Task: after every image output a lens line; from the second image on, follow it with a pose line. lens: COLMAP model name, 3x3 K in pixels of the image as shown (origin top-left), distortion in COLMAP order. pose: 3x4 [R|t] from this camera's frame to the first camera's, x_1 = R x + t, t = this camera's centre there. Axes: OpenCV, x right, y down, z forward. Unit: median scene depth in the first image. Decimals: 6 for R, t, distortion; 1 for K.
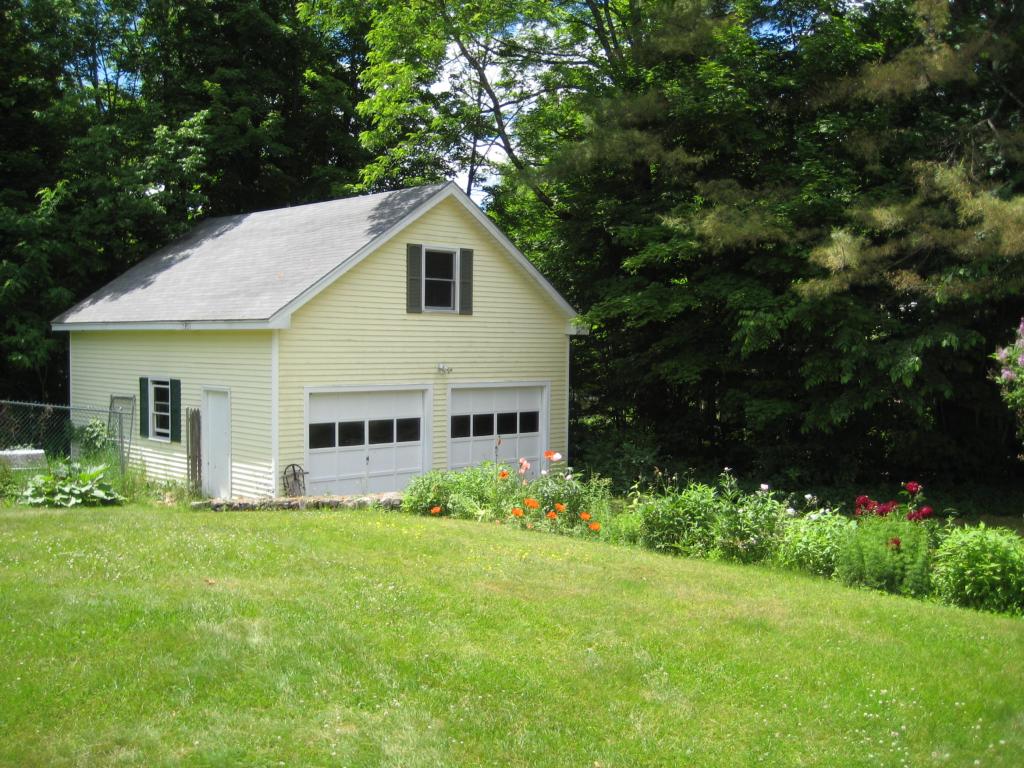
lens RADIAL K [[1055.7, 0, 510.8], [0, 1055.7, 386.6], [0, 0, 1]] dist [-0.097249, 0.000000]
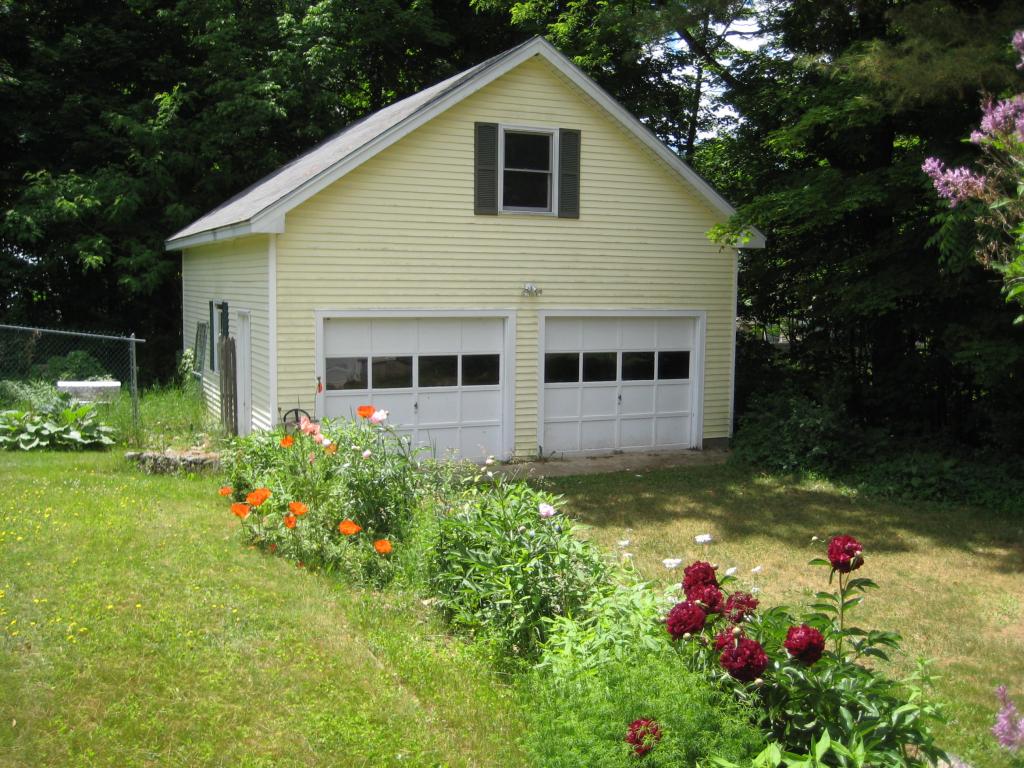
lens RADIAL K [[1055.7, 0, 510.4], [0, 1055.7, 378.7], [0, 0, 1]] dist [-0.097249, 0.000000]
pose [[0.937589, 0.031643, -0.346303, 0.184334], [-0.015736, 0.998692, 0.048651, 0.009823], [0.347389, -0.040165, 0.936860, 0.290768]]
